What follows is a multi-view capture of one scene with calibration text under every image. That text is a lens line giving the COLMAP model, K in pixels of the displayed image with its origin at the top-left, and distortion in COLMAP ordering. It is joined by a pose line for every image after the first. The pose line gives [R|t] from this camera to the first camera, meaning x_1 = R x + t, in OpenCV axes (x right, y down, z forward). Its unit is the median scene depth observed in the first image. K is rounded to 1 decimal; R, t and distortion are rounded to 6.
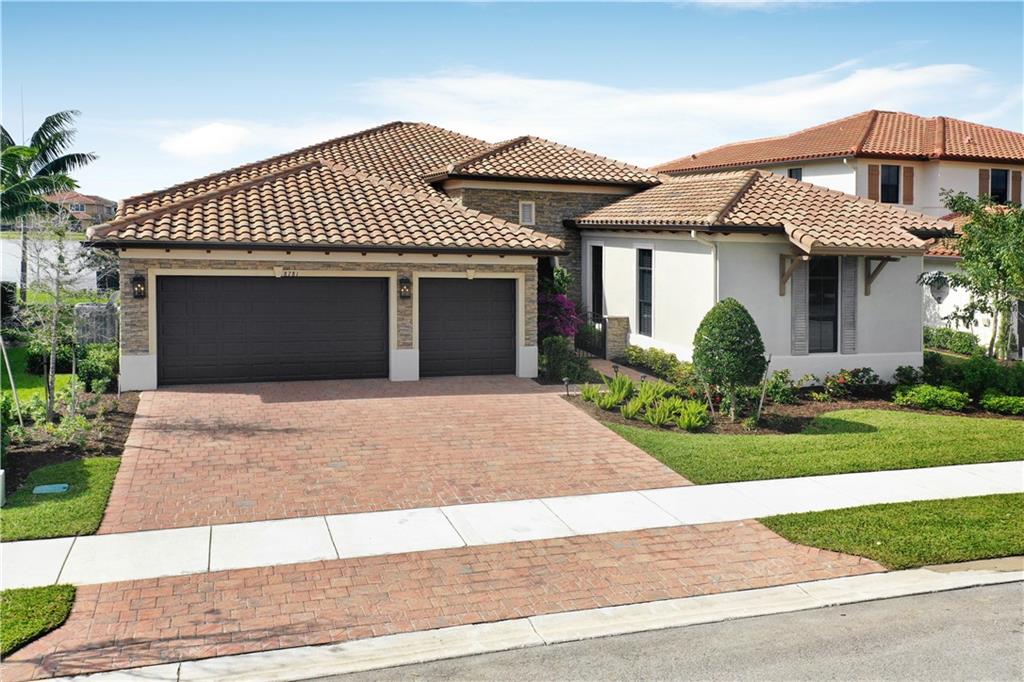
lens RADIAL K [[829.5, 0, 512.1], [0, 829.5, 300.3], [0, 0, 1]] dist [0.006895, 0.000767]
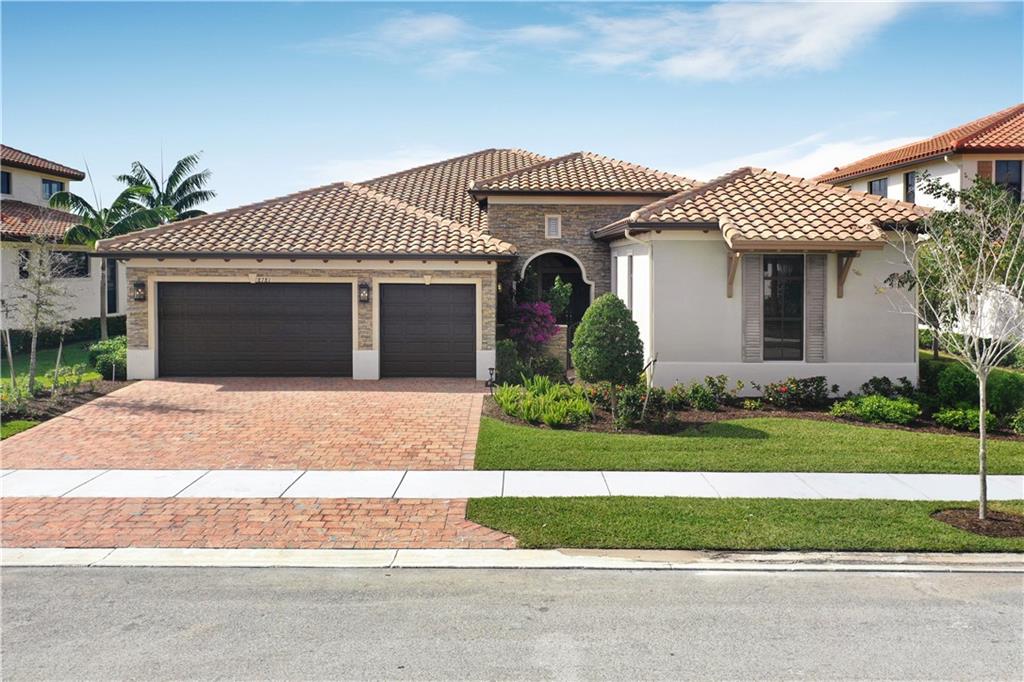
lens RADIAL K [[821.1, 0, 512.0], [0, 821.1, 341.0], [0, 0, 1]] dist [0.008891, 0.003503]
pose [[0.951426, 0.008566, -0.307760, 0.378135], [-0.008343, 0.999963, 0.002040, 0.043572], [0.307766, 0.000627, 0.951462, 0.051428]]
